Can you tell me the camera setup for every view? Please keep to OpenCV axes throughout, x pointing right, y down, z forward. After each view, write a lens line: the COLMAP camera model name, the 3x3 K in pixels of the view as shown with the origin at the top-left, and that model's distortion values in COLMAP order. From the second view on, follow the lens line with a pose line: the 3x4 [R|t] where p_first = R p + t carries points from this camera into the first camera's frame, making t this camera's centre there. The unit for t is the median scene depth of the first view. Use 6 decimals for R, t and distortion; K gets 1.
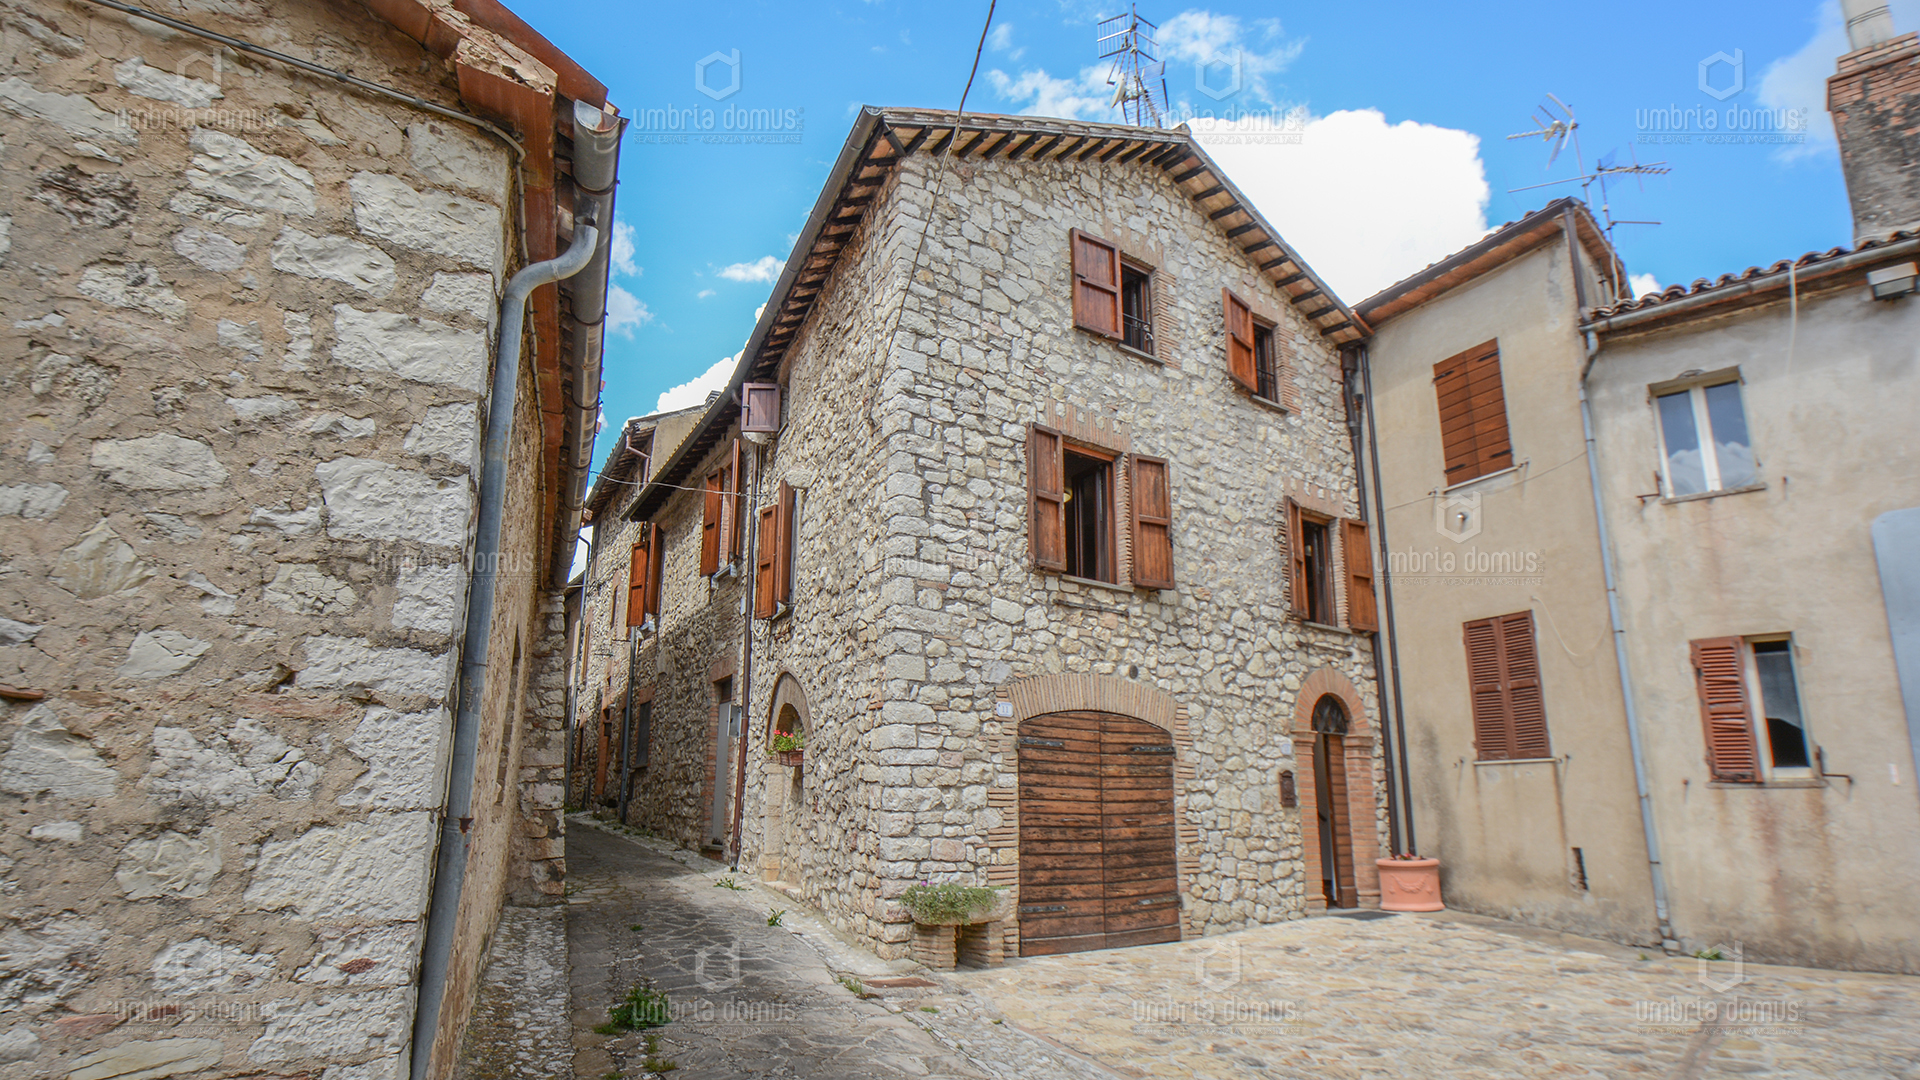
lens RADIAL K [[1078.4, 0, 961.4], [0, 1078.4, 546.7], [0, 0, 1]] dist [0.011988, -0.017200]
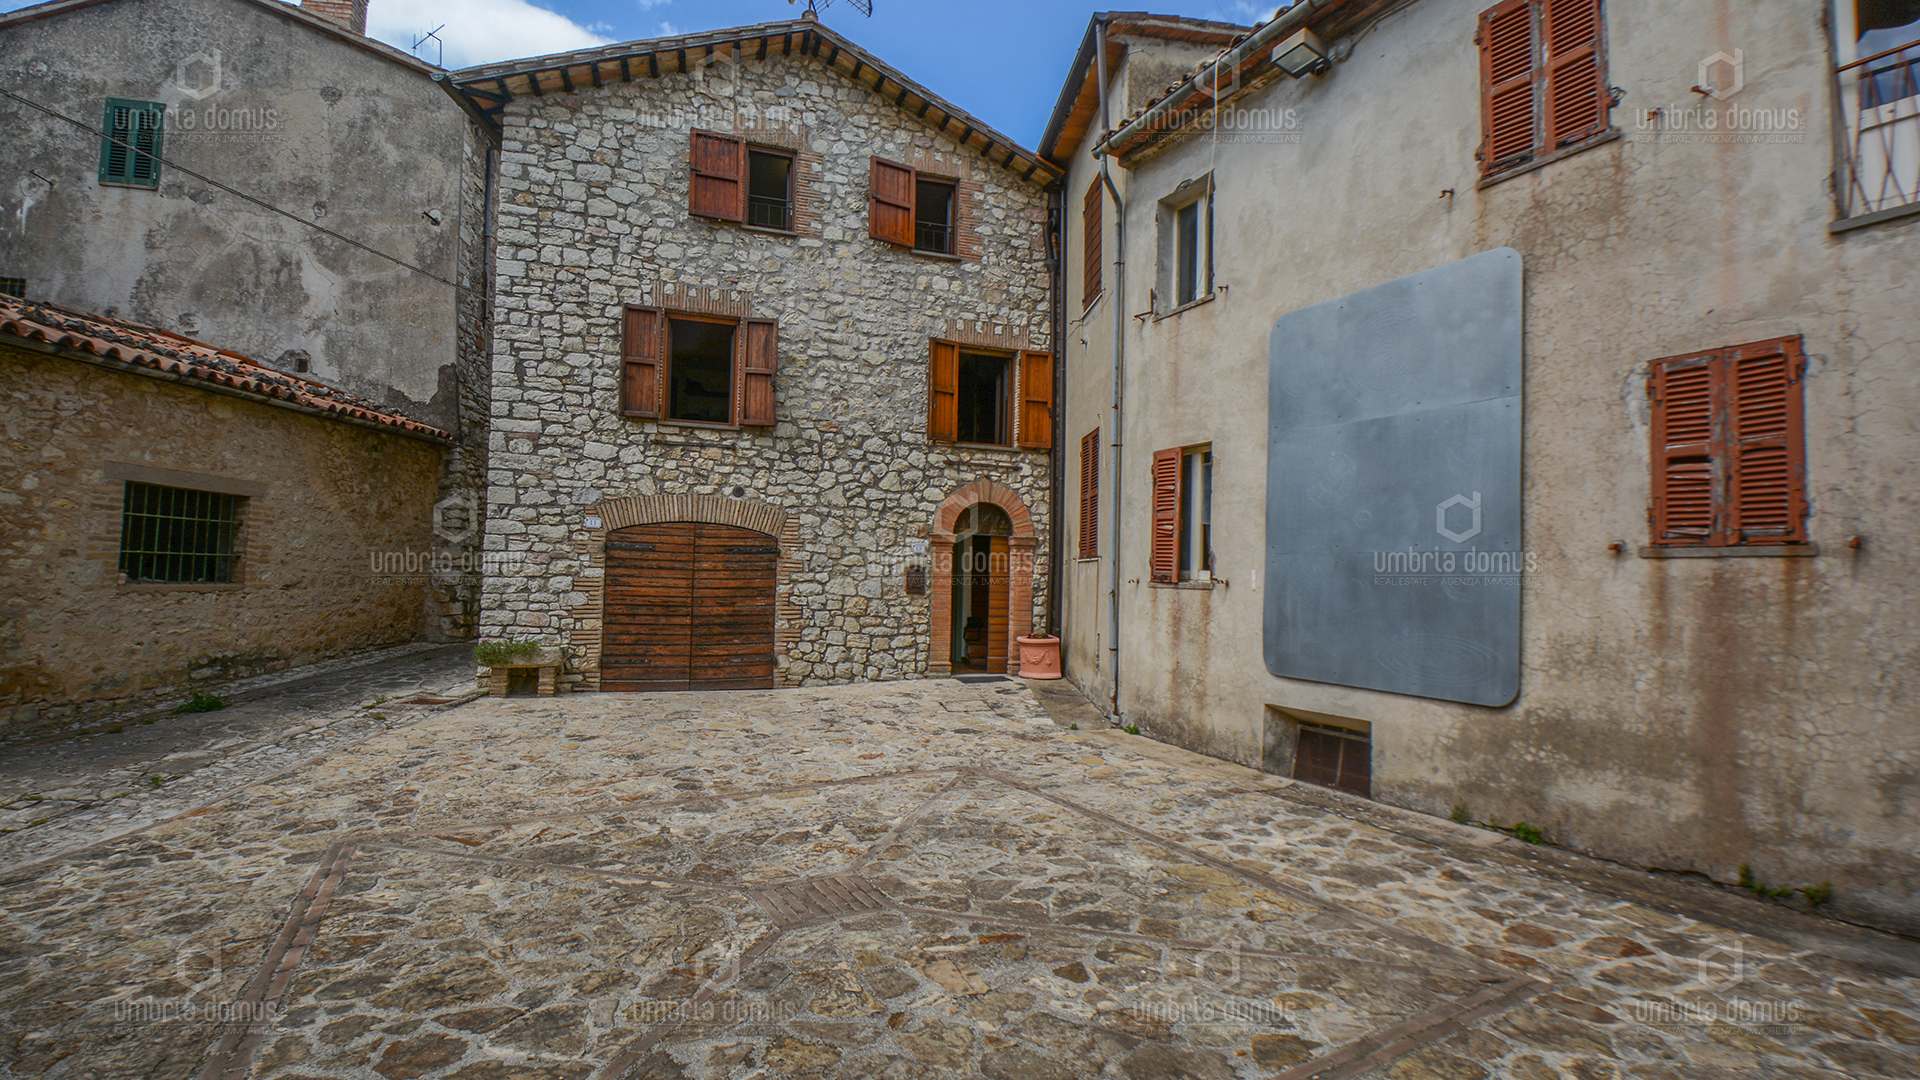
lens RADIAL K [[838.3, 0, 958.0], [0, 838.3, 549.8], [0, 0, 1]] dist [0.010706, -0.016416]
pose [[0.934101, 0.004743, -0.356978, 0.794901], [0.066944, 0.979848, 0.188192, 0.011936], [0.350677, -0.199687, 0.914959, 0.154249]]
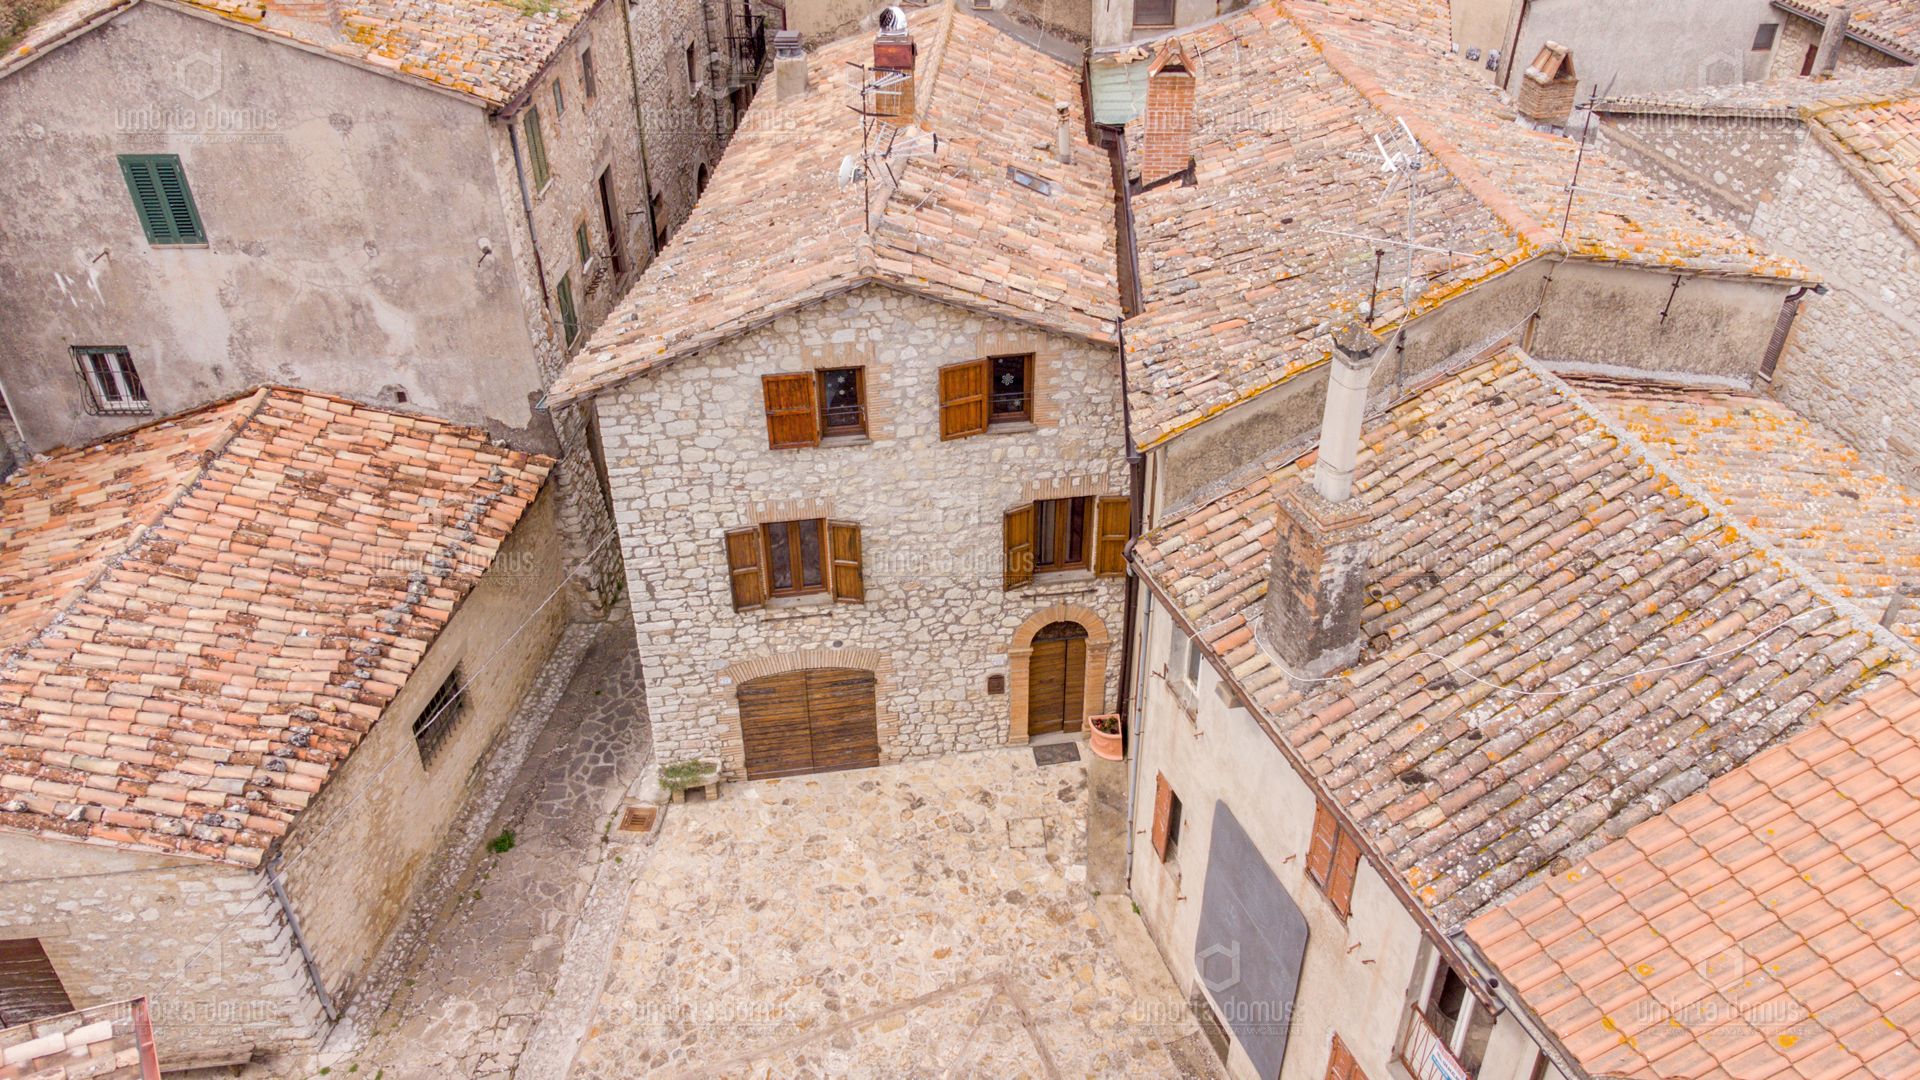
lens RADIAL K [[1442.8, 0, 958.2], [0, 1442.8, 518.2], [0, 0, 1]] dist [0.045092, 0.004840]
pose [[0.860426, 0.275230, -0.428854, 1.155608], [0.135215, 0.688107, 0.712900, -1.464328], [0.491309, -0.671385, 0.554850, 0.083652]]
